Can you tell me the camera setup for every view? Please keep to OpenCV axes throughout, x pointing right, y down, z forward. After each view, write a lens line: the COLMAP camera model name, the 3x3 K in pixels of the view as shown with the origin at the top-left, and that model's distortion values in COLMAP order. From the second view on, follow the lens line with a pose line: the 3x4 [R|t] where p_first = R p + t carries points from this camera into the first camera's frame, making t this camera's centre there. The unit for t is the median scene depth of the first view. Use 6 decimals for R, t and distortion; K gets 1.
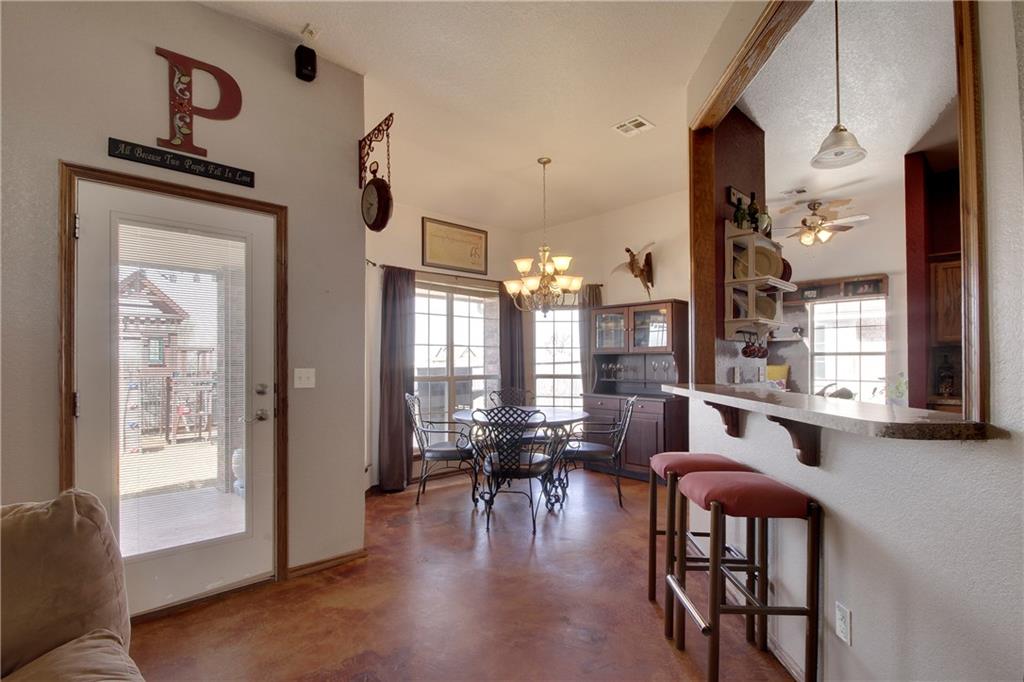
lens RADIAL K [[474.1, 0, 510.8], [0, 474.1, 361.4], [0, 0, 1]] dist [-0.000838, -0.000374]
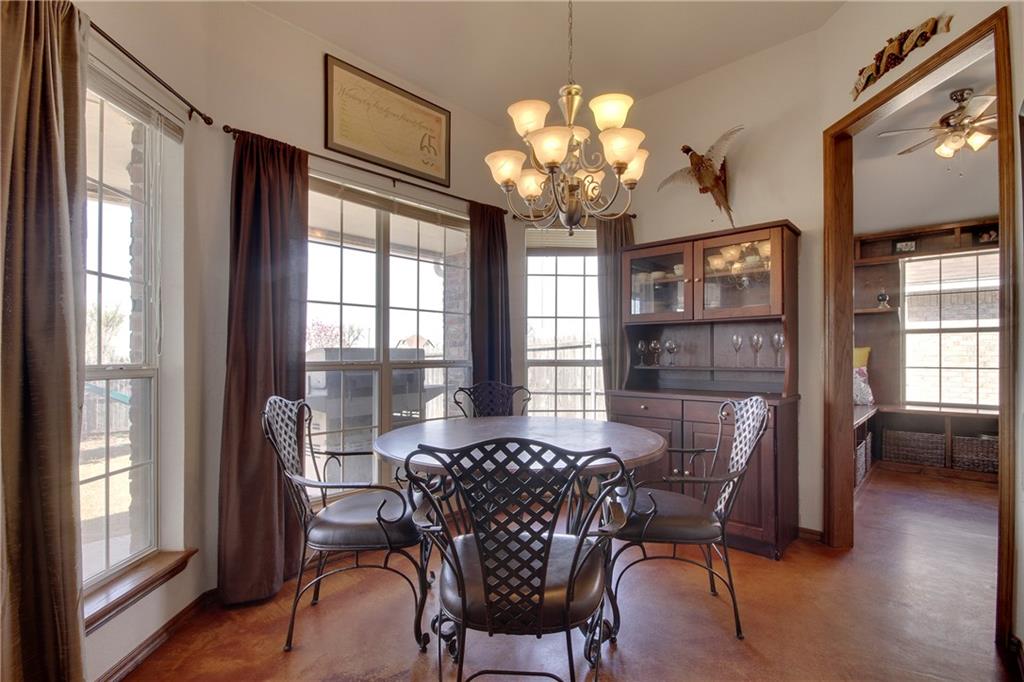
lens RADIAL K [[488.2, 0, 514.4], [0, 488.2, 352.7], [0, 0, 1]] dist [-0.007423, -0.000692]
pose [[0.996699, -0.003076, 0.081131, -0.020227], [0.003272, 0.999992, -0.002281, 0.022023], [-0.081124, 0.002539, 0.996701, 0.405762]]
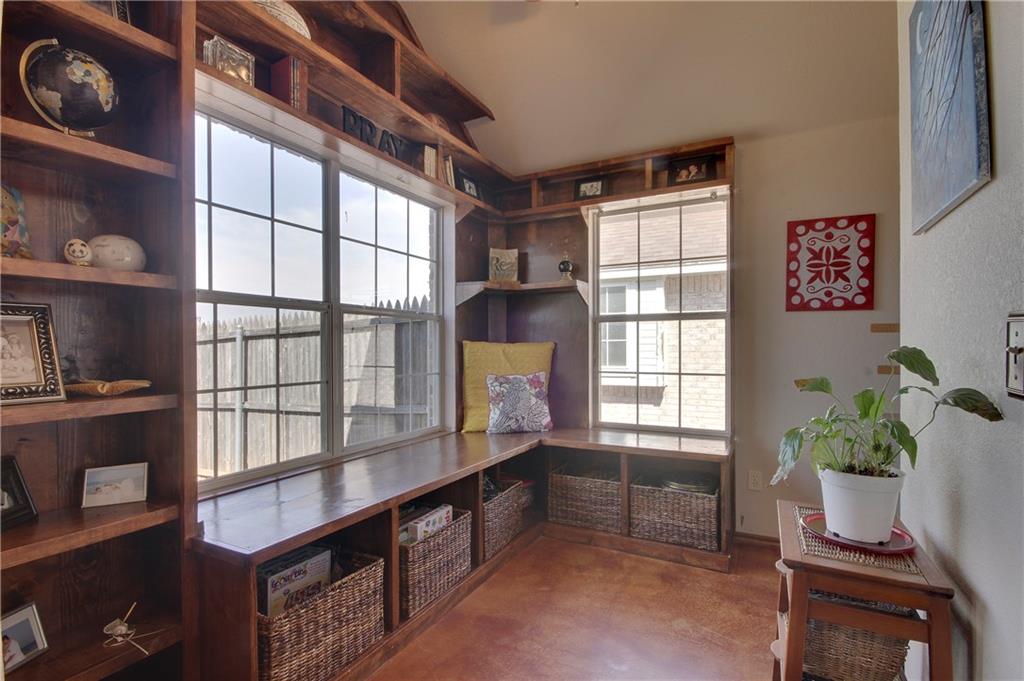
lens RADIAL K [[480.1, 0, 511.9], [0, 480.1, 353.5], [0, 0, 1]] dist [-0.015807, -0.000248]
pose [[0.942348, -0.009634, 0.334497, 0.507080], [0.005258, 0.999888, 0.013987, 0.017191], [-0.334594, -0.011422, 0.942293, 0.734995]]
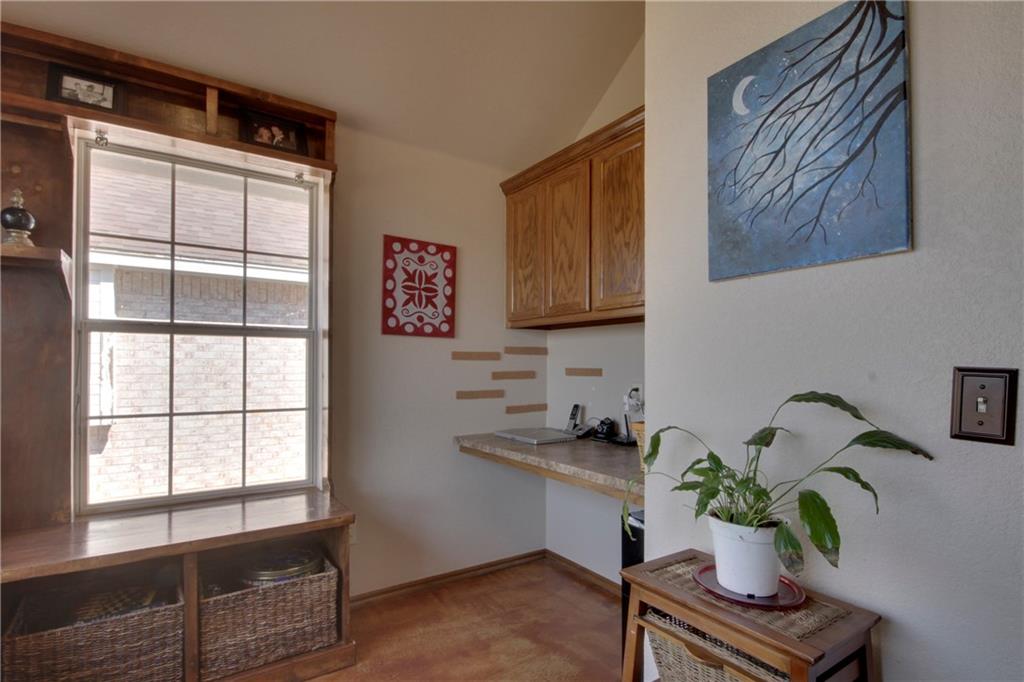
lens RADIAL K [[498.3, 0, 539.5], [0, 498.3, 364.4], [0, 0, 1]] dist [0.000527, -0.007898]
pose [[0.125918, 0.000634, 0.992040, 0.499958], [-0.004781, 0.999989, -0.000032, 0.009036], [-0.992029, -0.004739, 0.125919, 0.912959]]
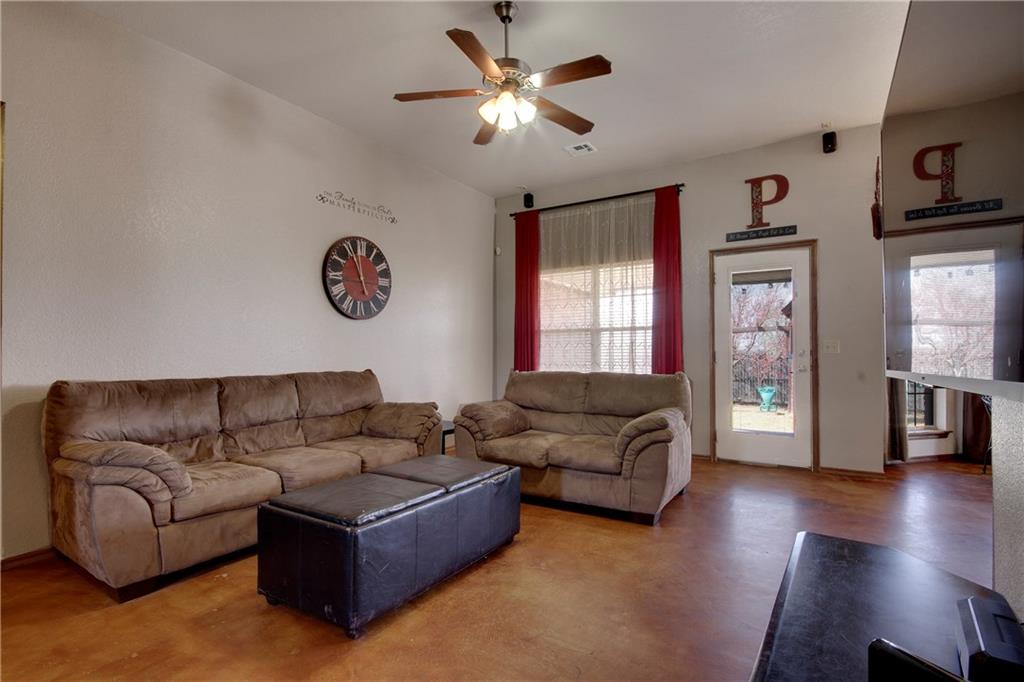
lens RADIAL K [[480.8, 0, 525.9], [0, 480.8, 344.5], [0, 0, 1]] dist [0.000535, -0.000477]
pose [[0.267358, -0.010062, -0.963545, 0.413903], [0.006637, 0.999941, -0.008600, 0.017650], [0.963574, -0.004096, 0.267409, -0.190861]]
